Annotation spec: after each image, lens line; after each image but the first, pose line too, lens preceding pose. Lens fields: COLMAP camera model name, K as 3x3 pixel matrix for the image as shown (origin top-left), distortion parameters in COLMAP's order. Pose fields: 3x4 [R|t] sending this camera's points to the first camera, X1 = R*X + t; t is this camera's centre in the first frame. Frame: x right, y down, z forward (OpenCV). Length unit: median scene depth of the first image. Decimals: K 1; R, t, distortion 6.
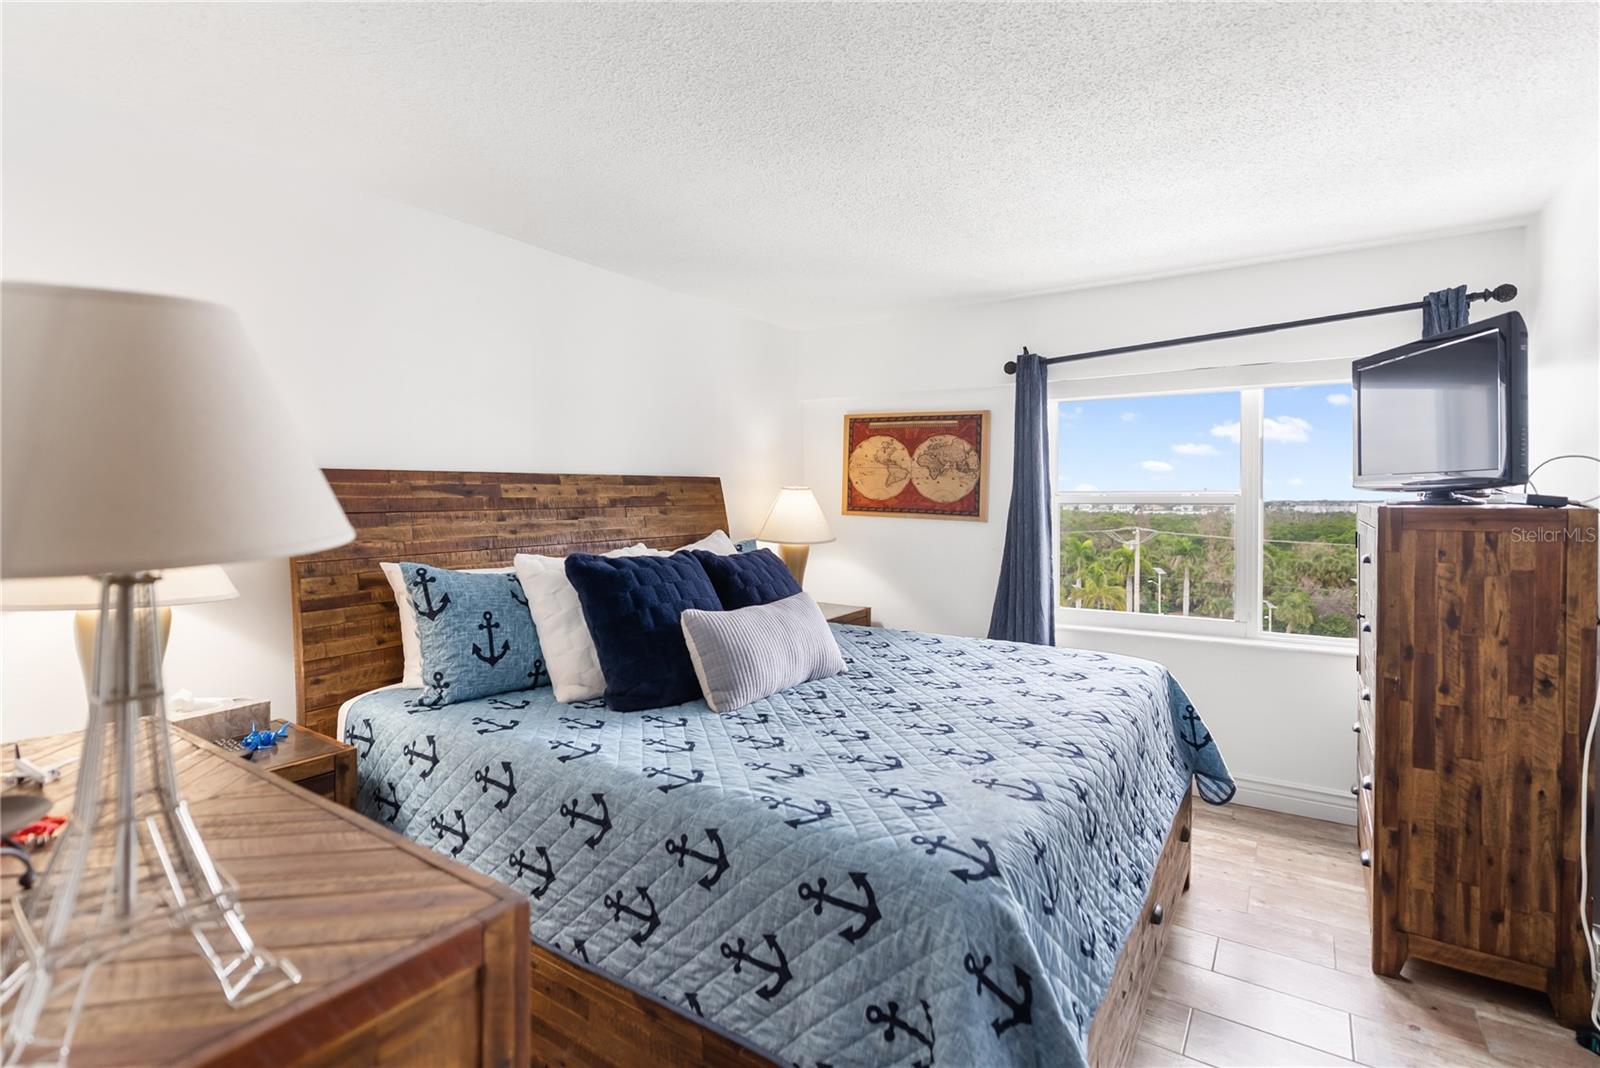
lens RADIAL K [[759.4, 0, 800.1], [0, 759.4, 505.0], [0, 0, 1]] dist [-0.001735, 0.000139]
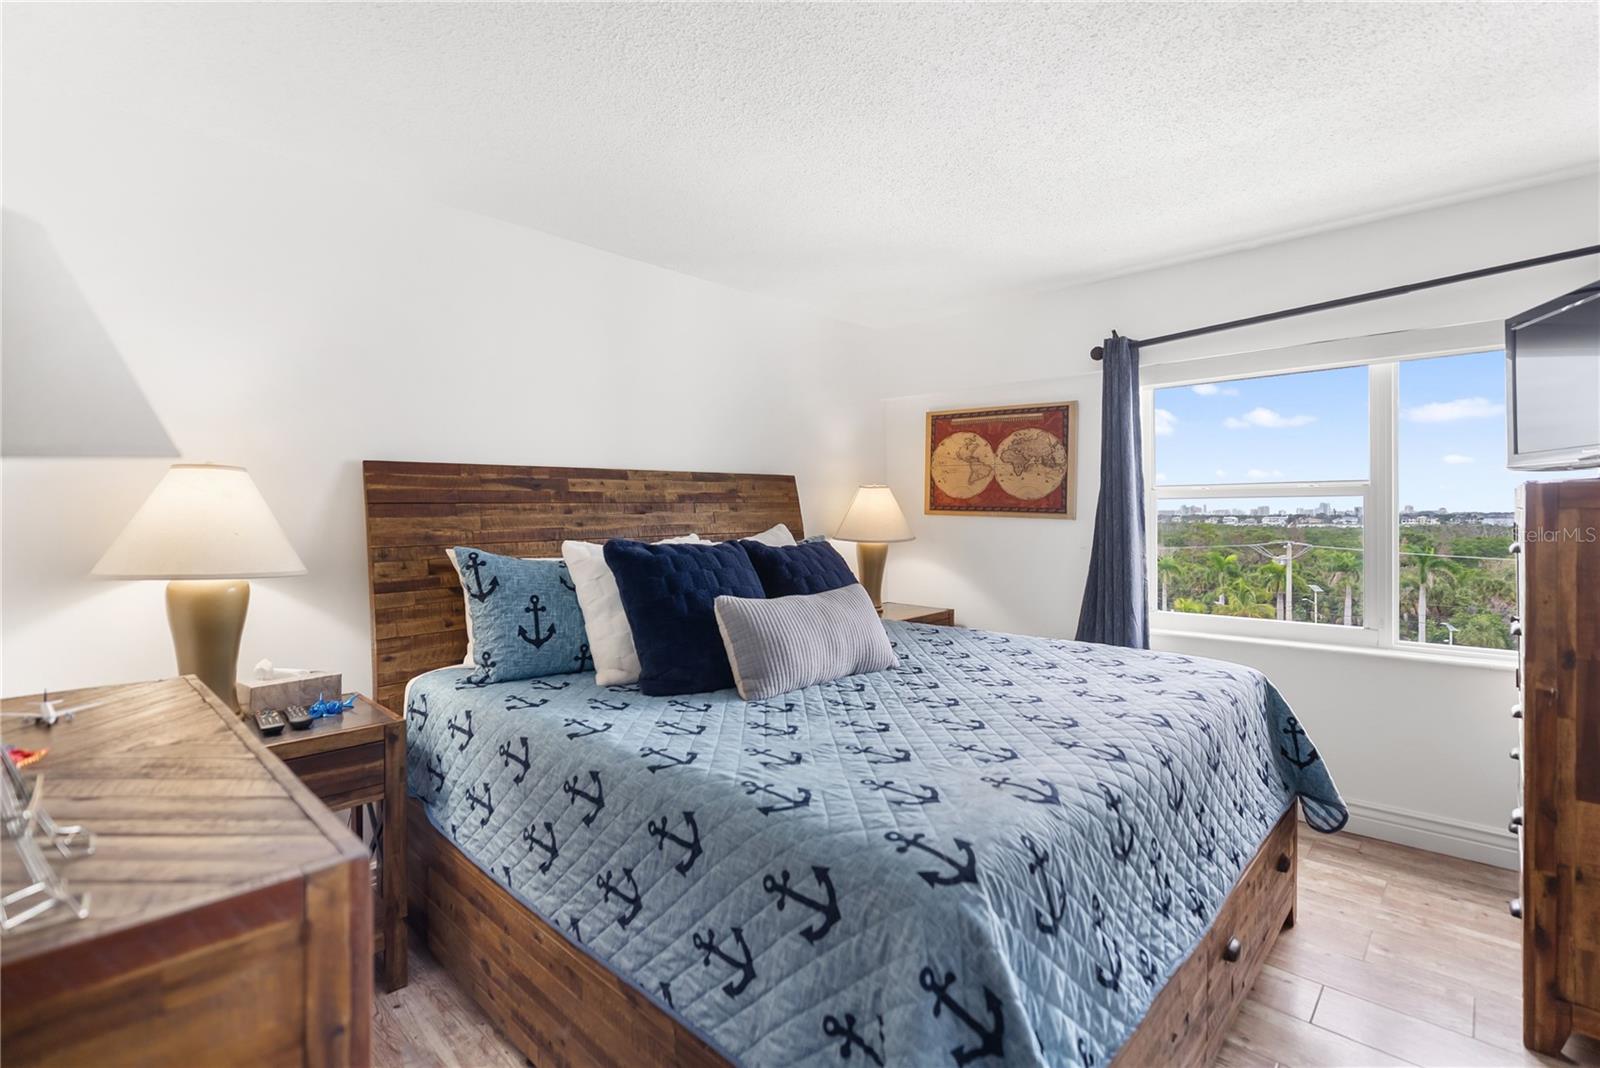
lens RADIAL K [[739.8, 0, 795.9], [0, 739.8, 516.0], [0, 0, 1]] dist [-0.001644, 0.000022]
pose [[0.985458, -0.004561, -0.169855, 0.123224], [0.003761, 0.999980, -0.005031, 0.043415], [0.169875, 0.004319, 0.985456, 0.076980]]
